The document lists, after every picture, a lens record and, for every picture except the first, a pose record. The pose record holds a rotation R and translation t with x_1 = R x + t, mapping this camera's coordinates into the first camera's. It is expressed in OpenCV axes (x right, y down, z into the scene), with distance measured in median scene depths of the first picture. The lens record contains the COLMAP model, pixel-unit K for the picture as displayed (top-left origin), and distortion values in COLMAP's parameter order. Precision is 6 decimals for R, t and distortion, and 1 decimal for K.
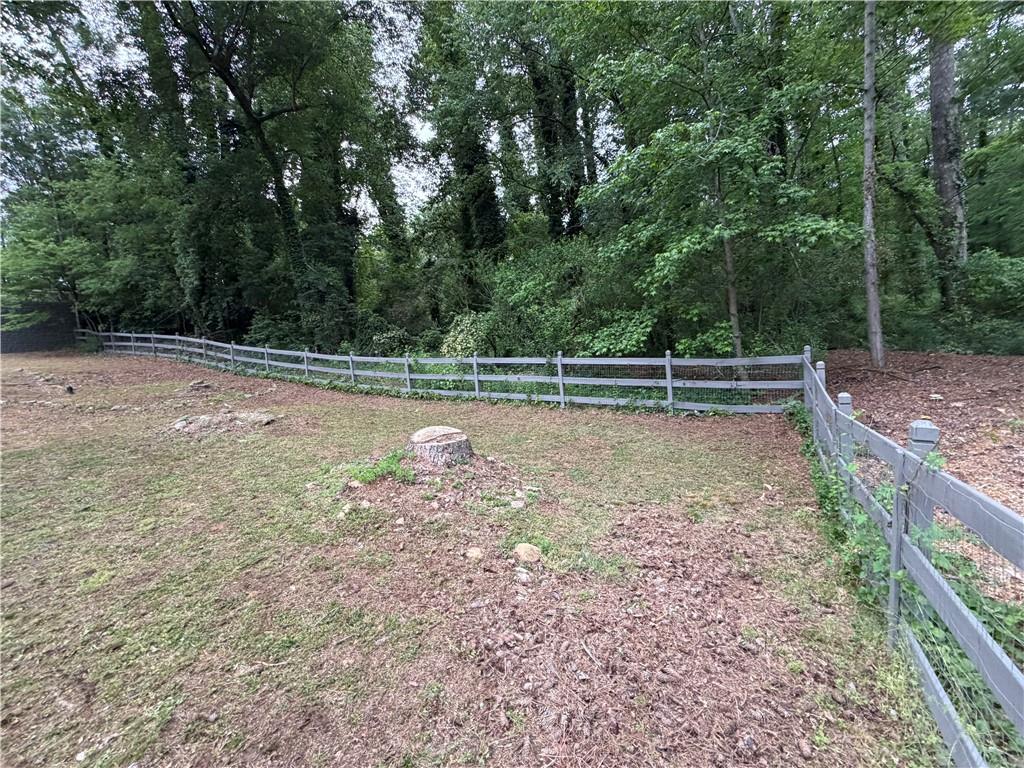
lens RADIAL K [[408.3, 0, 510.0], [0, 408.3, 385.2], [0, 0, 1]] dist [-0.000093, -0.000064]
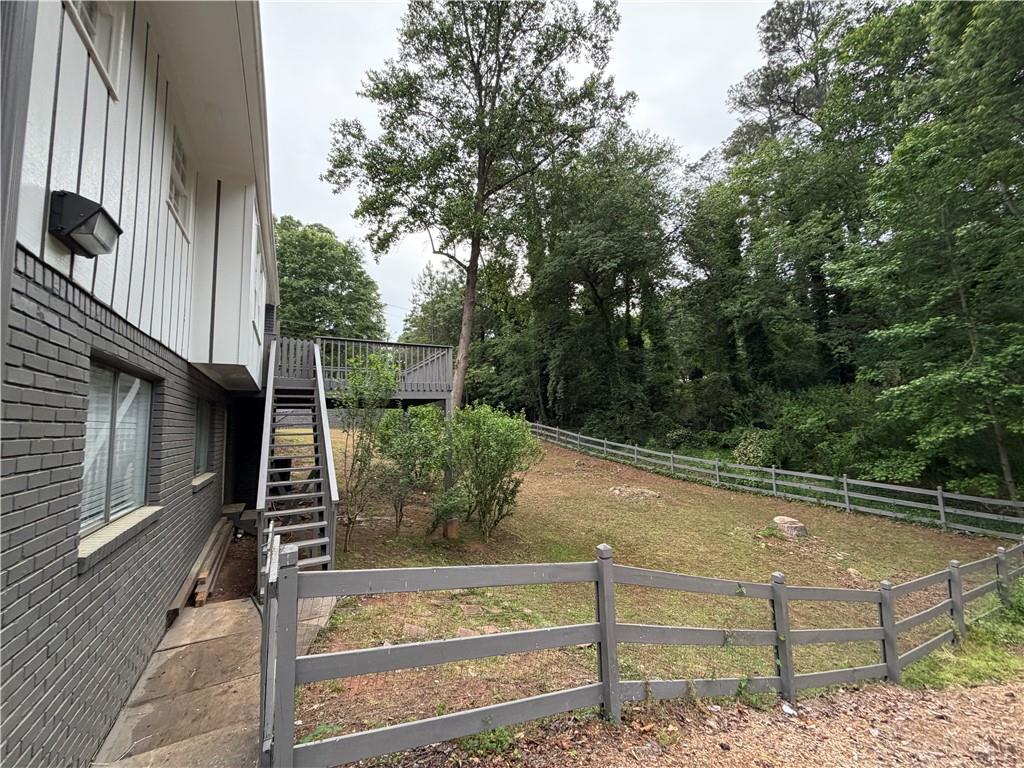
lens RADIAL K [[408.3, 0, 510.0], [0, 408.3, 385.2], [0, 0, 1]] dist [-0.000093, -0.000064]
pose [[0.873704, 0.013618, -0.486267, -0.235559], [-0.086676, 0.987971, -0.128067, -0.107622], [0.478673, 0.154040, 0.864375, -0.975807]]
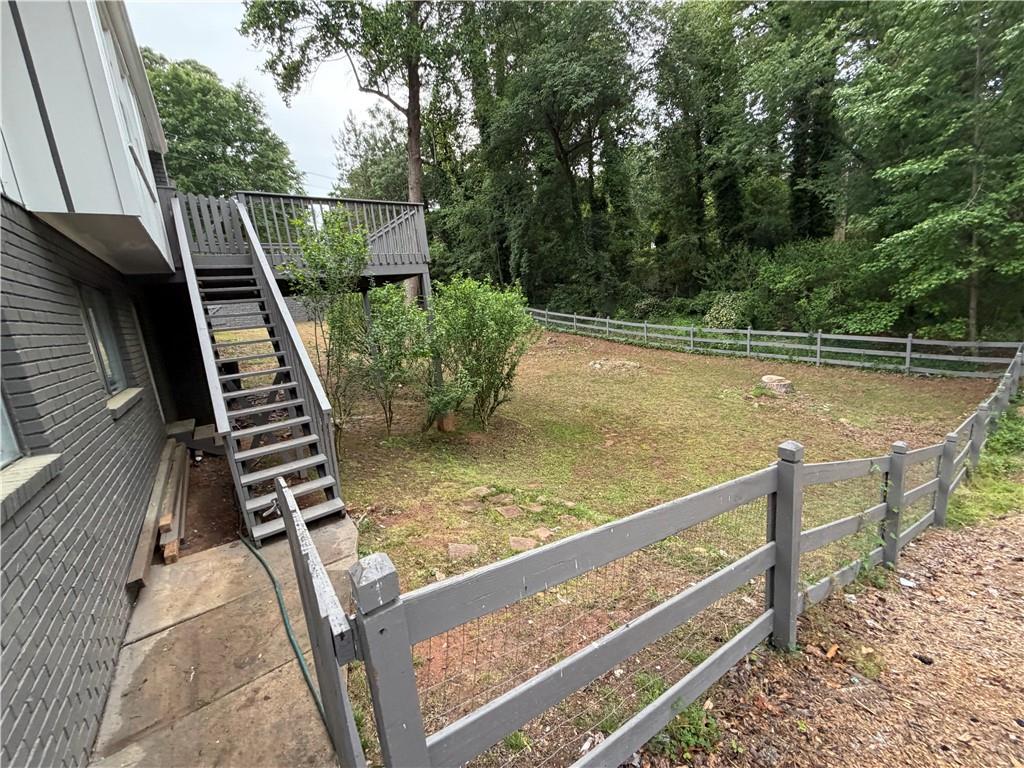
lens RADIAL K [[408.3, 0, 510.0], [0, 408.3, 385.2], [0, 0, 1]] dist [-0.000093, -0.000064]
pose [[0.929161, 0.067393, -0.363481, -0.395197], [-0.013001, 0.988591, 0.150062, -0.091654], [0.369447, -0.134706, 0.919436, -0.891215]]
